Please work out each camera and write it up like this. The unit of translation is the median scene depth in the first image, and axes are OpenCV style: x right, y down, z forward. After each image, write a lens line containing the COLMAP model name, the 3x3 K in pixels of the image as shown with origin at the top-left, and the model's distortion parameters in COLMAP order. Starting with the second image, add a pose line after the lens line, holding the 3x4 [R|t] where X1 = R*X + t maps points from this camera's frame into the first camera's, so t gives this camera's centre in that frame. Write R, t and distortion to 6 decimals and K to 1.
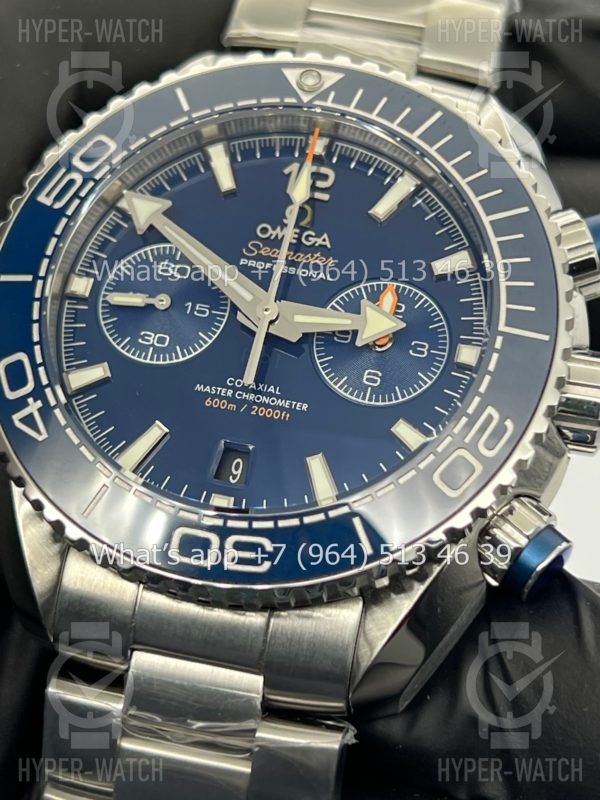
lens RADIAL K [[1972.8, 0, 300.1], [0, 1972.8, 368.4], [0, 0, 1]] dist [0.219465, 0.000000]
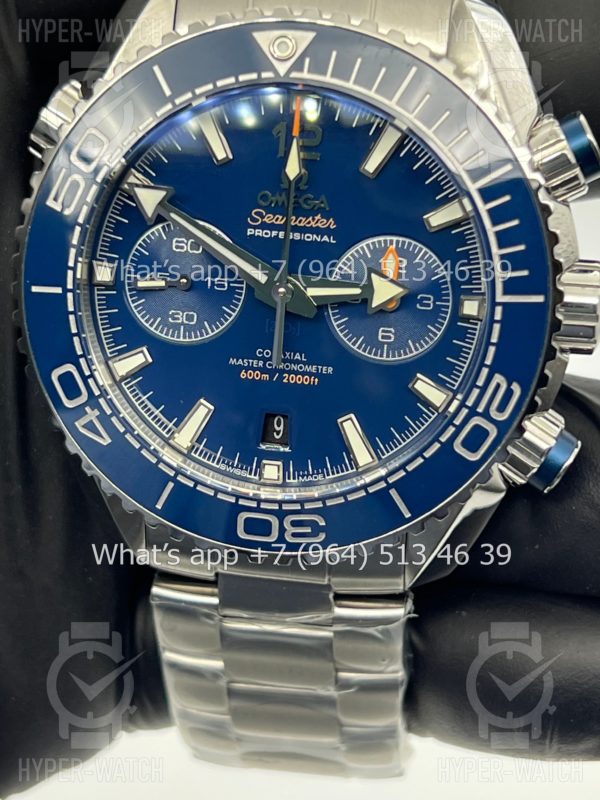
lens RADIAL K [[1867.7, 0, 305.5], [0, 1867.7, 397.5], [0, 0, 1]] dist [0.186021, 0.000000]
pose [[0.987142, -0.152653, -0.047406, 0.035676], [0.155297, 0.845673, 0.510607, -0.499157], [-0.037856, -0.511404, 0.858506, 0.087978]]
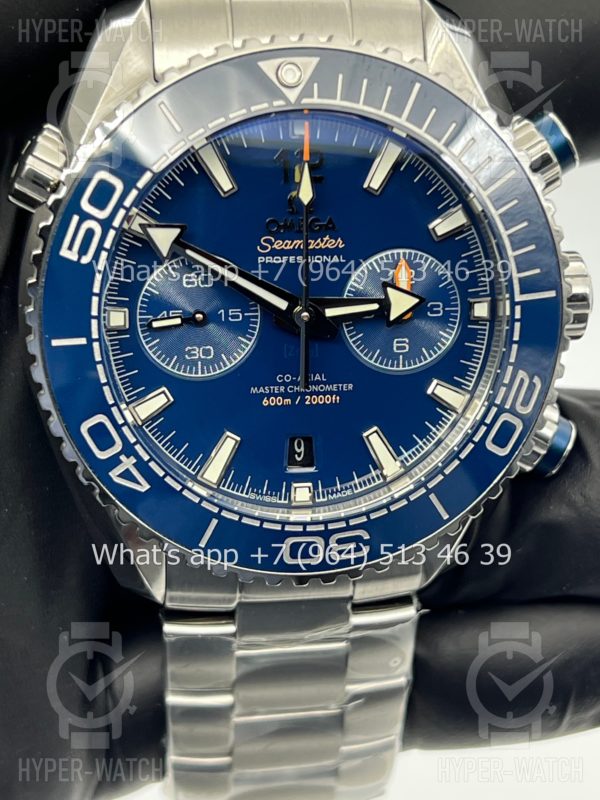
lens RADIAL K [[1867.7, 0, 301.0], [0, 1867.7, 405.7], [0, 0, 1]] dist [0.186021, 0.000000]
pose [[0.933179, -0.280488, 0.224729, -0.262850], [0.109950, 0.818080, 0.564496, -0.568662], [-0.342180, -0.502067, 0.794255, 0.153602]]
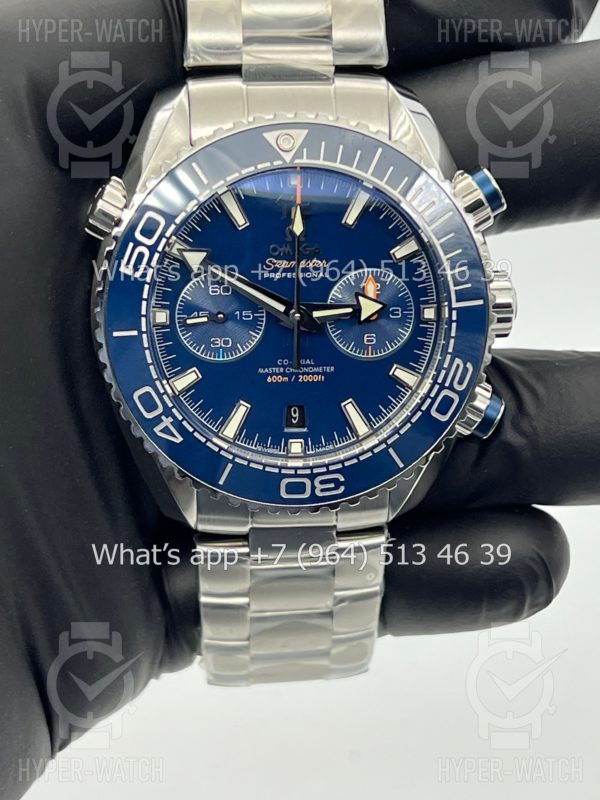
lens RADIAL K [[1867.7, 0, 303.3], [0, 1867.7, 396.3], [0, 0, 1]] dist [0.186021, 0.000000]
pose [[0.948347, -0.266873, 0.171511, -0.269541], [0.133318, 0.825861, 0.547887, -0.749998], [-0.287860, -0.496721, 0.818782, -0.190383]]
